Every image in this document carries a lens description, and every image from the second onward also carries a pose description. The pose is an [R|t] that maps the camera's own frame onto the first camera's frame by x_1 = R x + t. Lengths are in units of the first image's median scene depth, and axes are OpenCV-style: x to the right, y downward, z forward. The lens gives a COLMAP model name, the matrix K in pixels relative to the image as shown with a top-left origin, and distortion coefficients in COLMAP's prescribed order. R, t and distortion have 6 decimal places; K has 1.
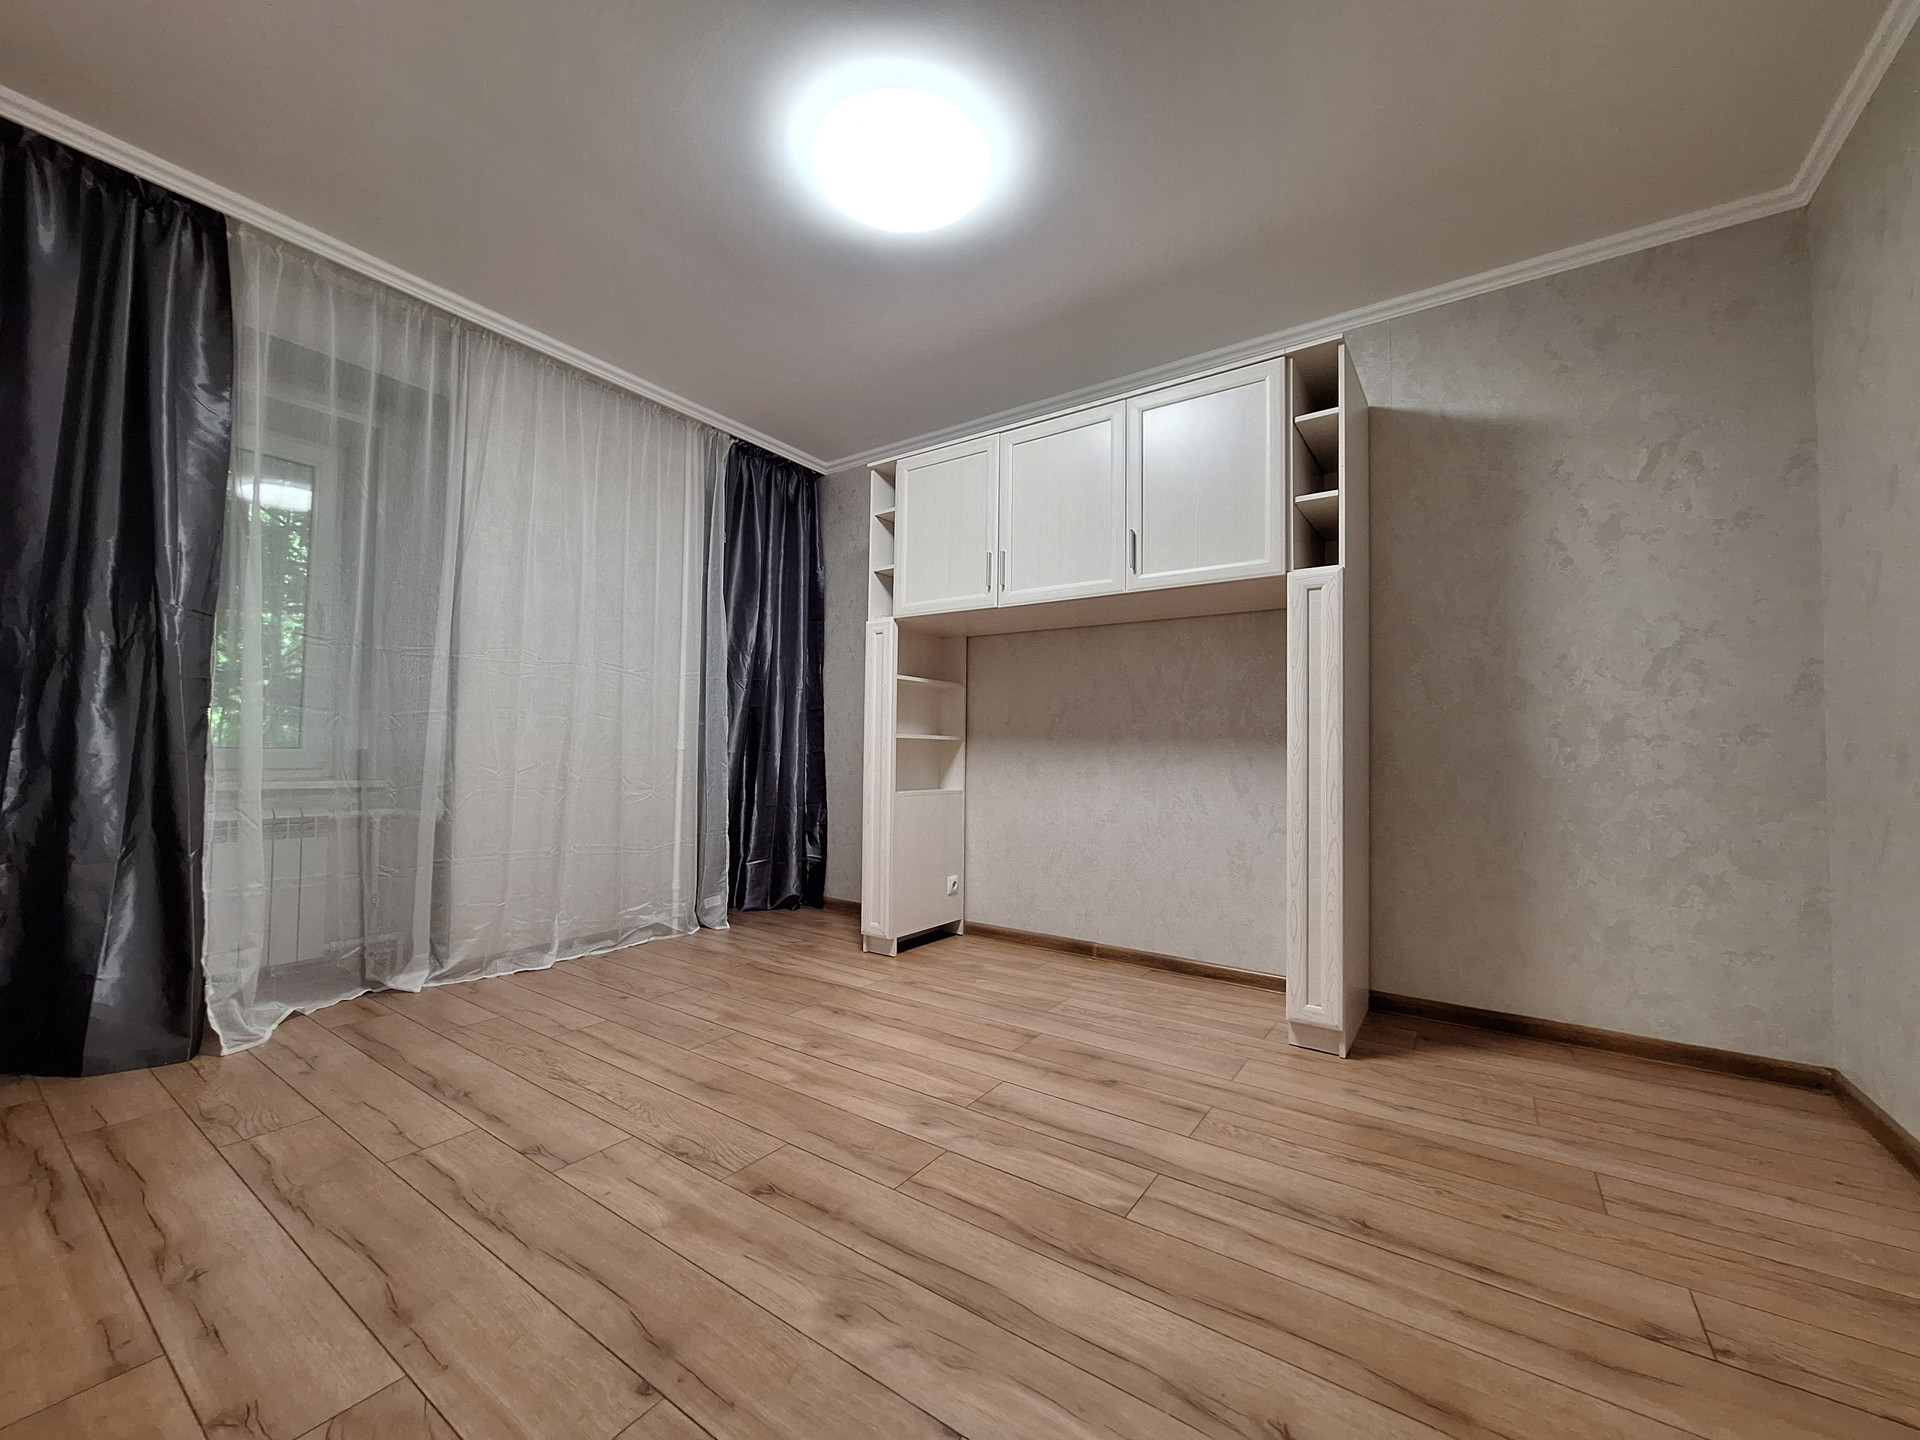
lens RADIAL K [[753.6, 0, 960.4], [0, 753.6, 726.7], [0, 0, 1]] dist [-0.008481, 0.001050]
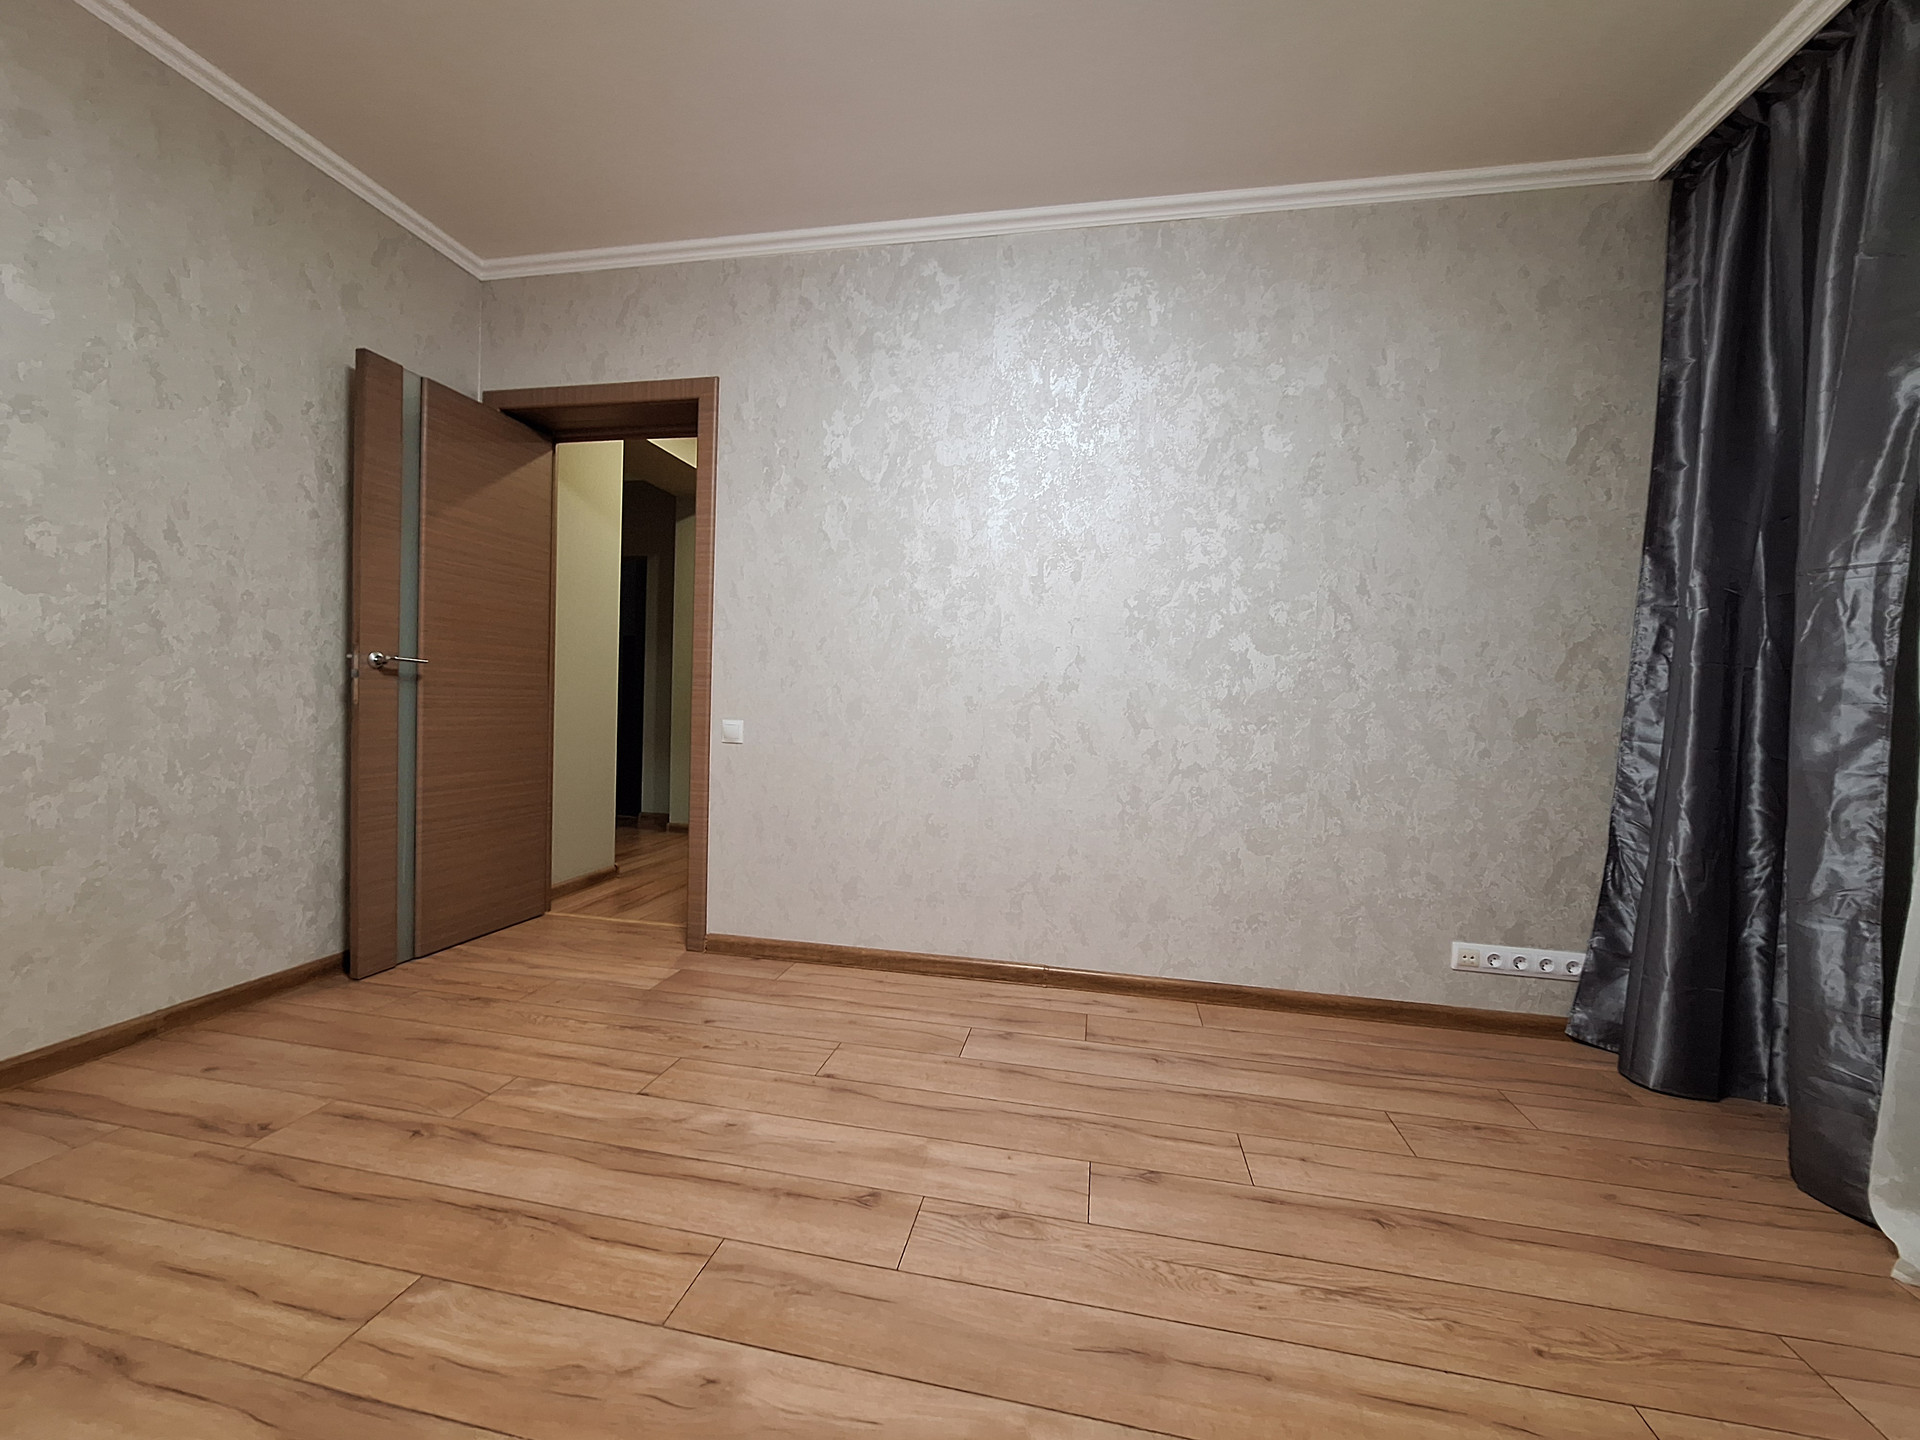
lens RADIAL K [[753.6, 0, 954.9], [0, 753.6, 723.2], [0, 0, 1]] dist [-0.008481, 0.001050]
pose [[-0.918708, -0.032426, -0.393605, 0.027031], [-0.033244, 0.999436, -0.004741, 0.033607], [0.393536, 0.008729, -0.919268, 1.996093]]
